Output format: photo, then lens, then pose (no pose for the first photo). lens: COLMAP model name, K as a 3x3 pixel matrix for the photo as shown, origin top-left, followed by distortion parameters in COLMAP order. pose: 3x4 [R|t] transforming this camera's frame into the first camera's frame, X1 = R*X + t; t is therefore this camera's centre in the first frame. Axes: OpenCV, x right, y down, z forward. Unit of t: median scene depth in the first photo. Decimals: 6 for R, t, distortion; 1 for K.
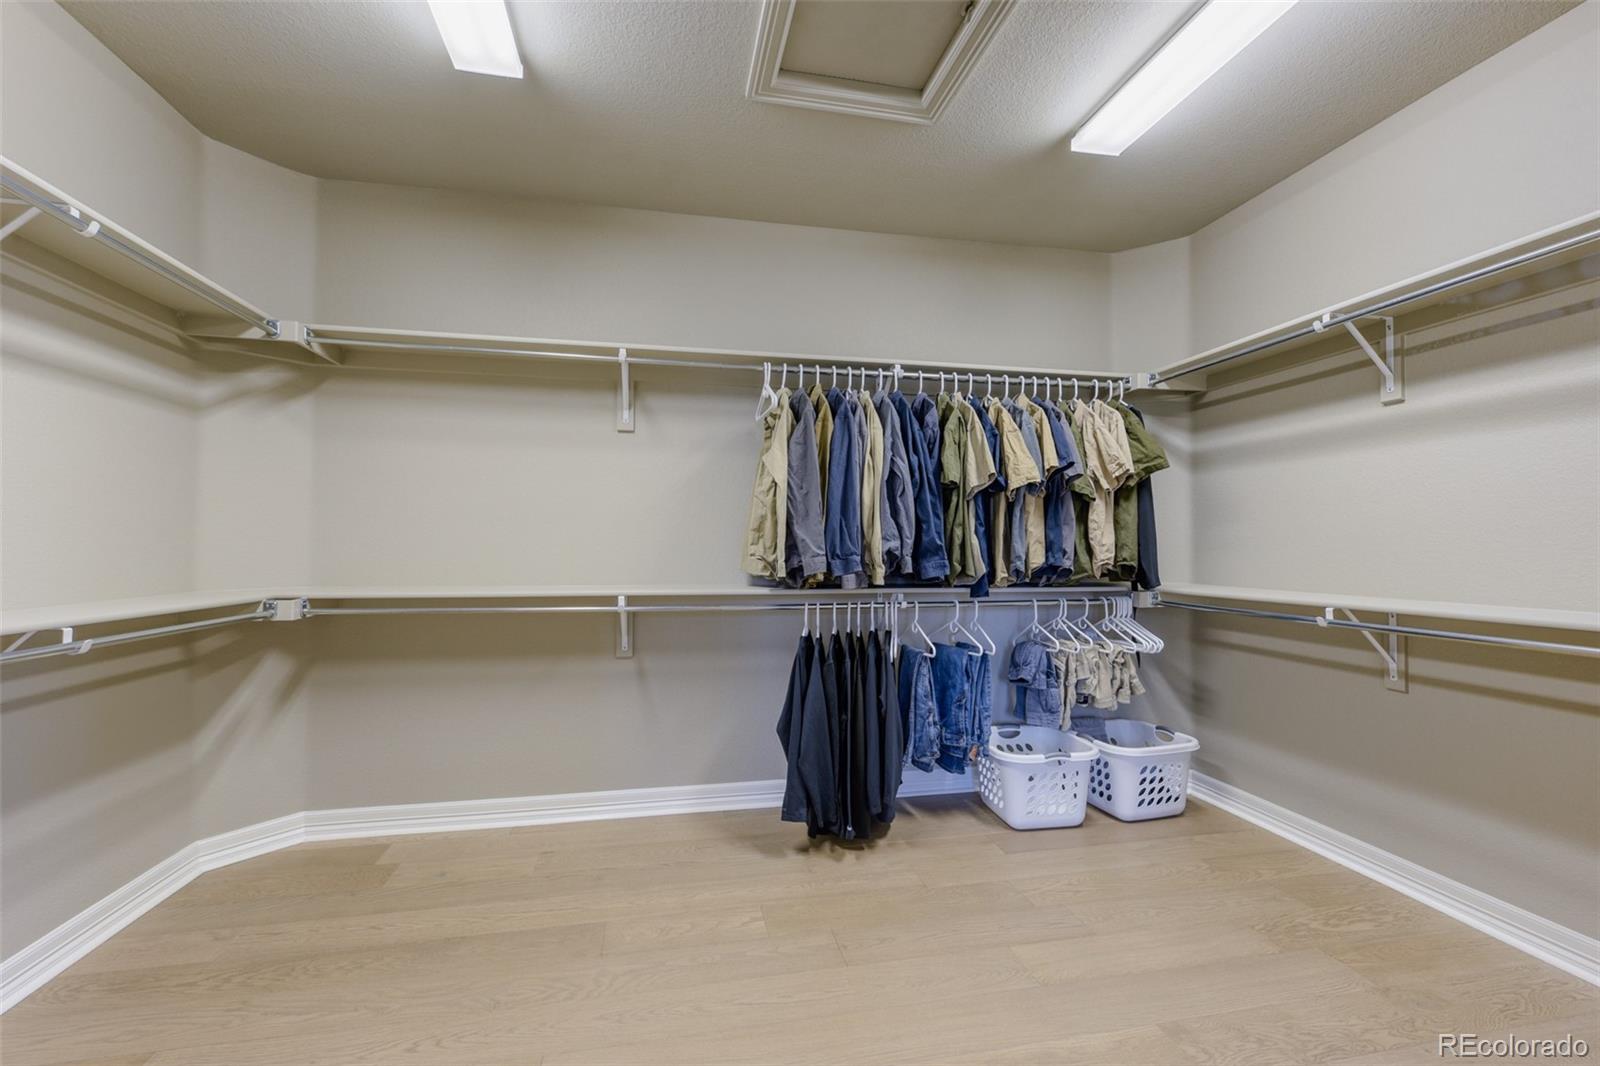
lens RADIAL K [[686.9, 0, 800.1], [0, 686.9, 542.9], [0, 0, 1]] dist [-0.000305, -0.000296]
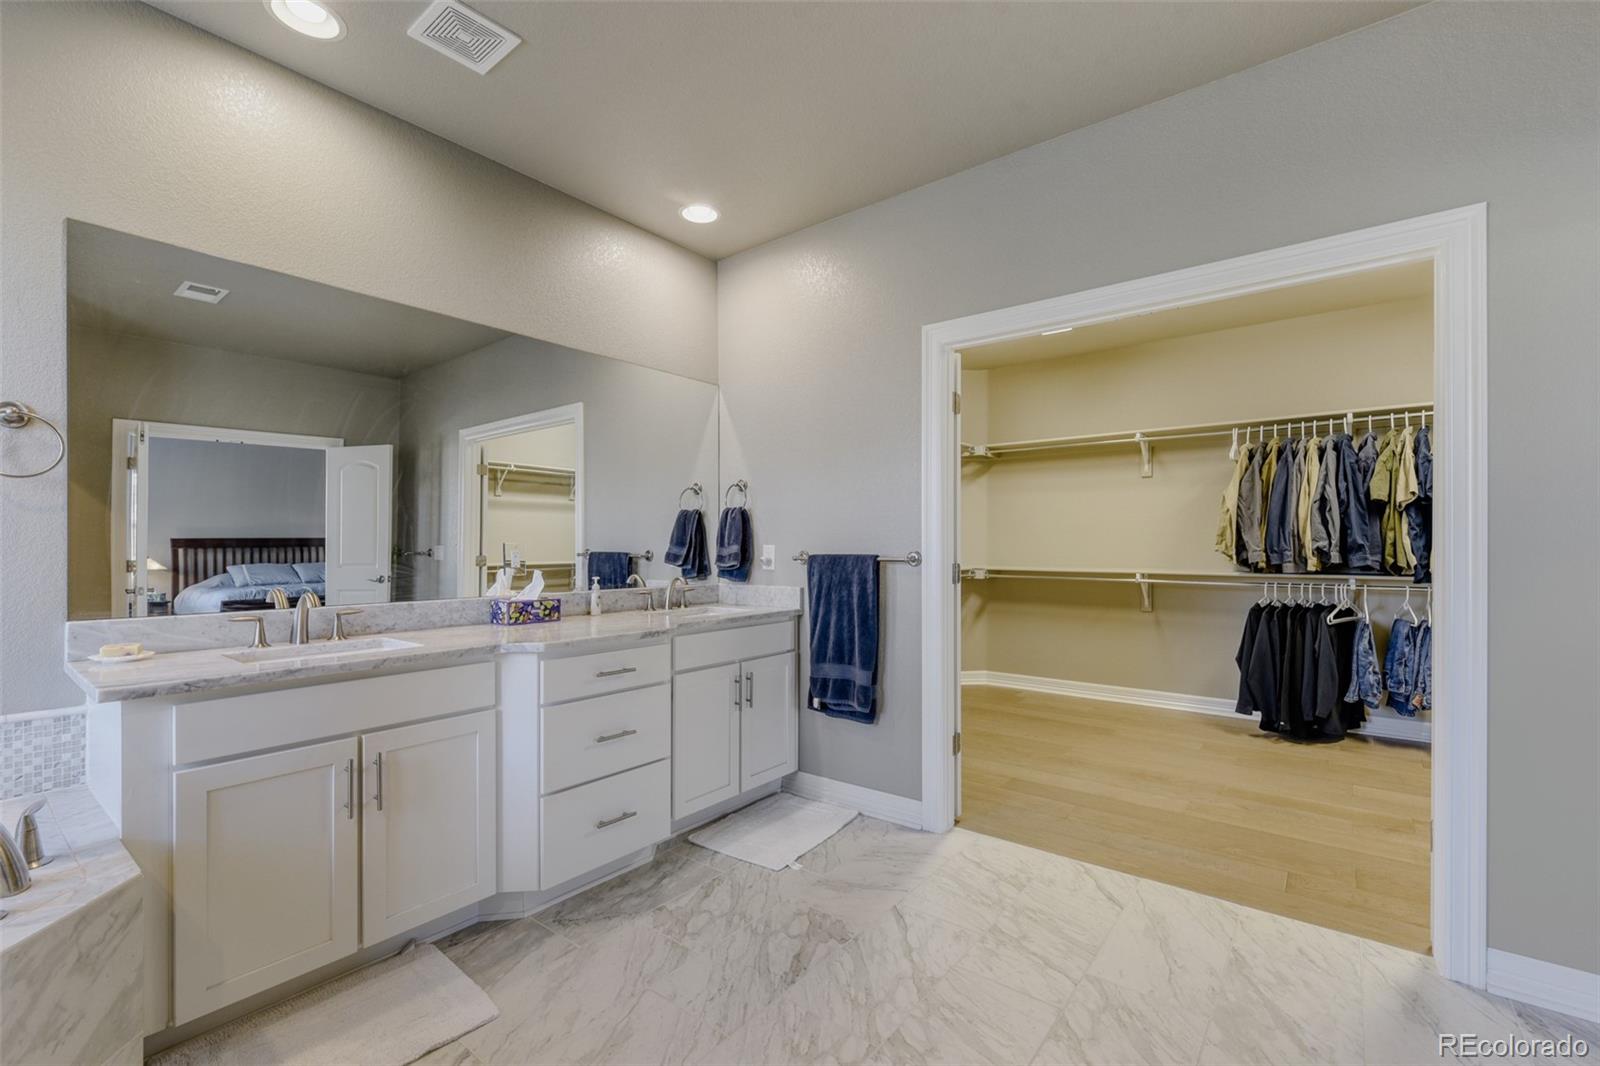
lens RADIAL K [[686.9, 0, 796.2], [0, 686.9, 539.9], [0, 0, 1]] dist [-0.000305, -0.000296]
pose [[0.644647, -0.008263, -0.764435, 0.528267], [0.008010, 0.999960, -0.004054, -0.009292], [0.764438, -0.003510, 0.644688, -0.819614]]
